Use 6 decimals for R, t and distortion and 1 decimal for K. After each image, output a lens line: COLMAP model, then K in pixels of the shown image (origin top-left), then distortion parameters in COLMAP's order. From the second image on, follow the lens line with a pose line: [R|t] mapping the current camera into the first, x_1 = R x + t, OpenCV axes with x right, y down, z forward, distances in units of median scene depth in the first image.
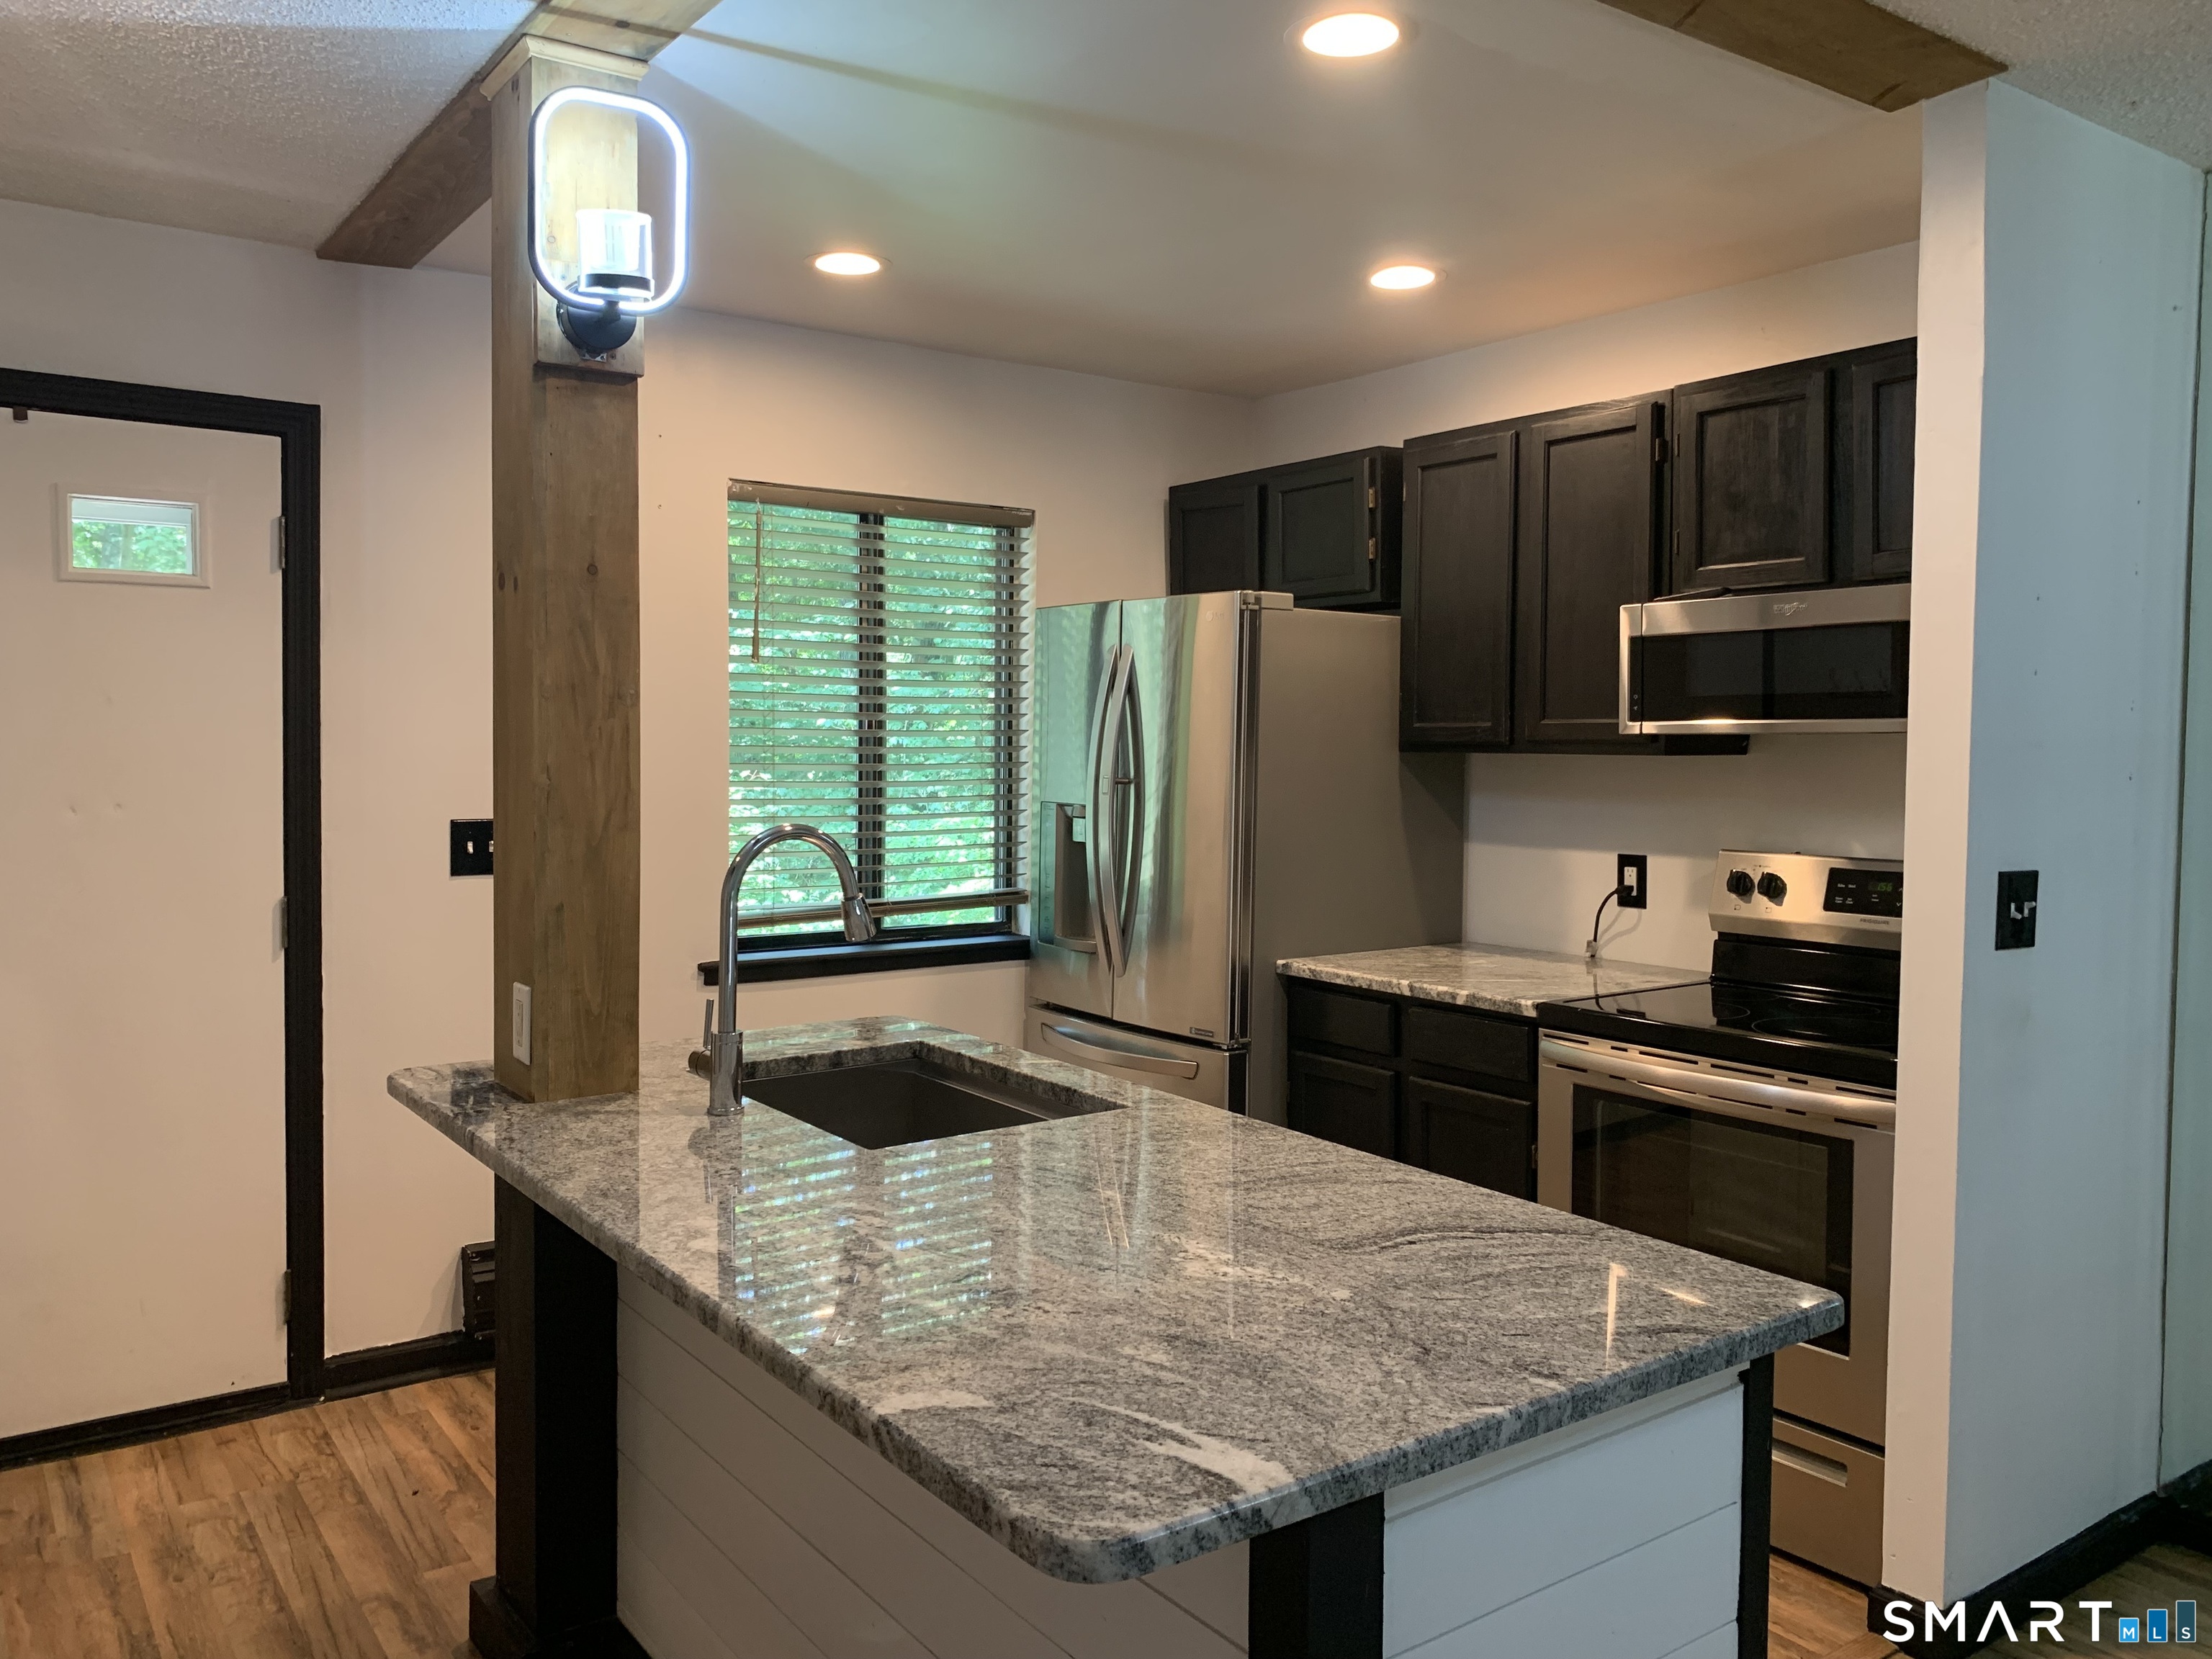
lens RADIAL K [[1693.0, 0, 1104.1], [0, 1693.0, 804.9], [0, 0, 1]] dist [0.024128, -0.030562]
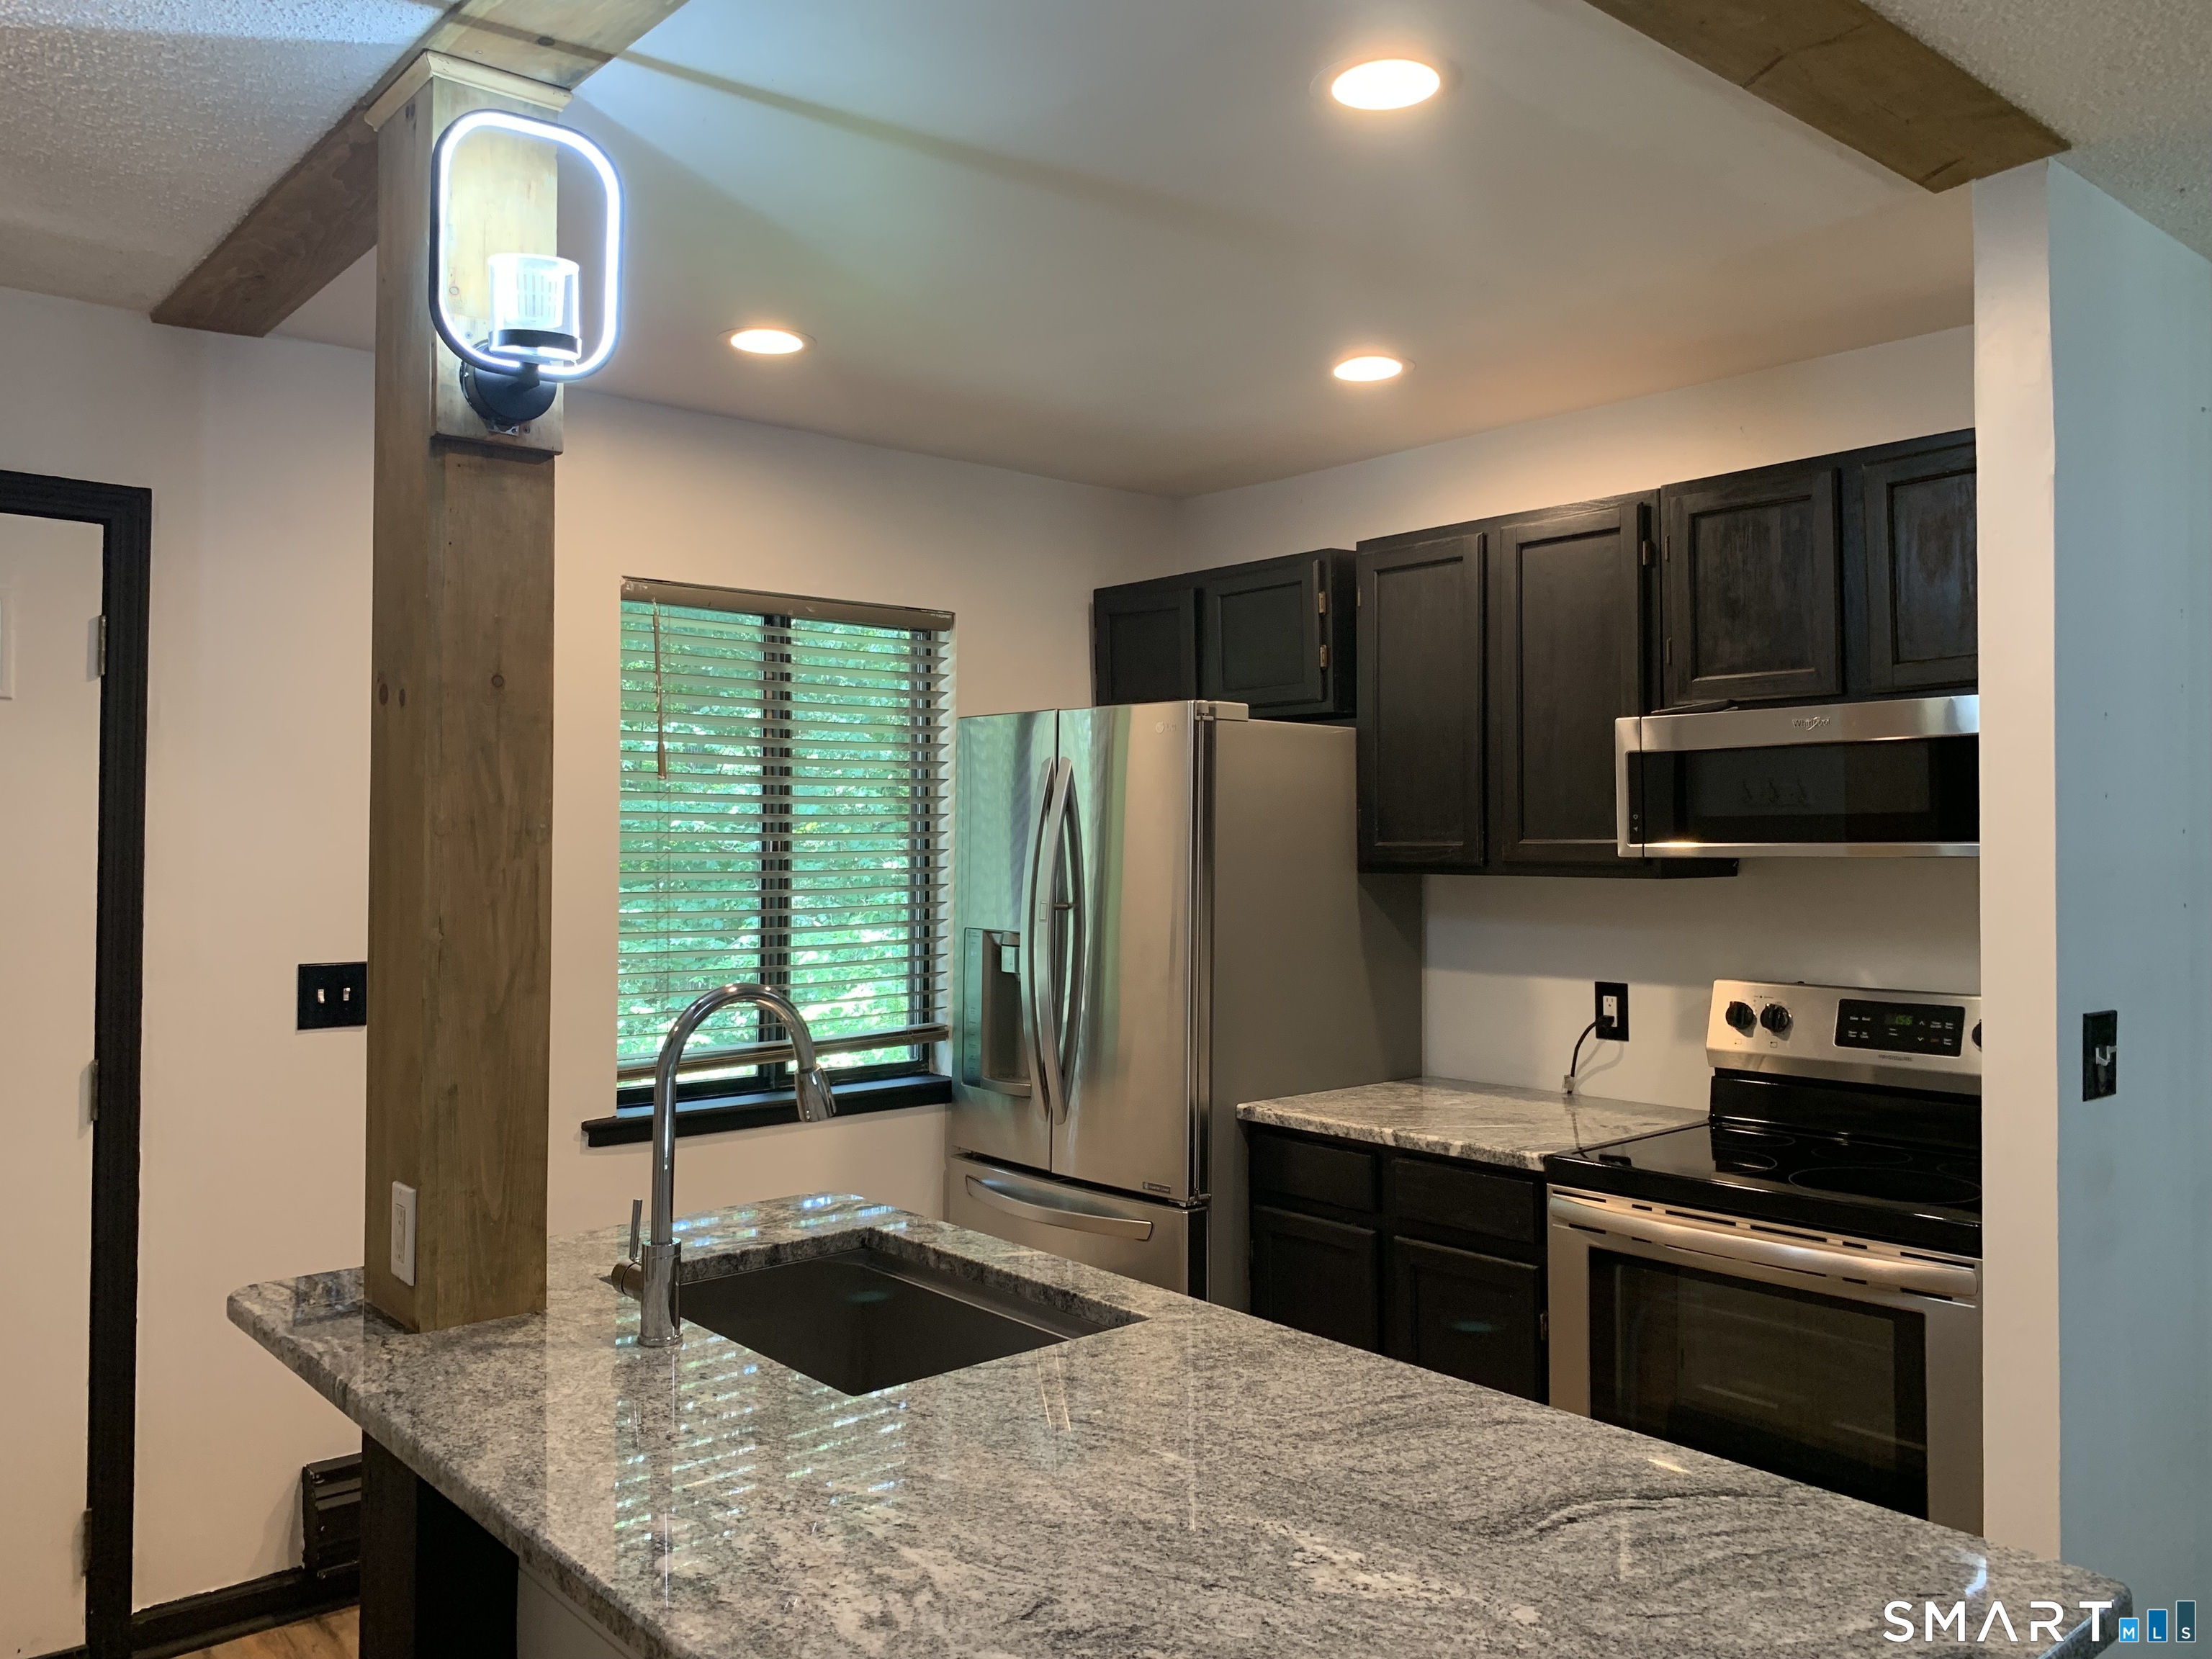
lens RADIAL K [[1693.0, 0, 1104.0], [0, 1693.0, 809.3], [0, 0, 1]] dist [0.024128, -0.030562]
pose [[0.995857, -0.005125, 0.090792, -0.068951], [0.010302, 0.998341, -0.056646, -0.021542], [-0.090351, 0.057347, 0.994258, 0.125335]]
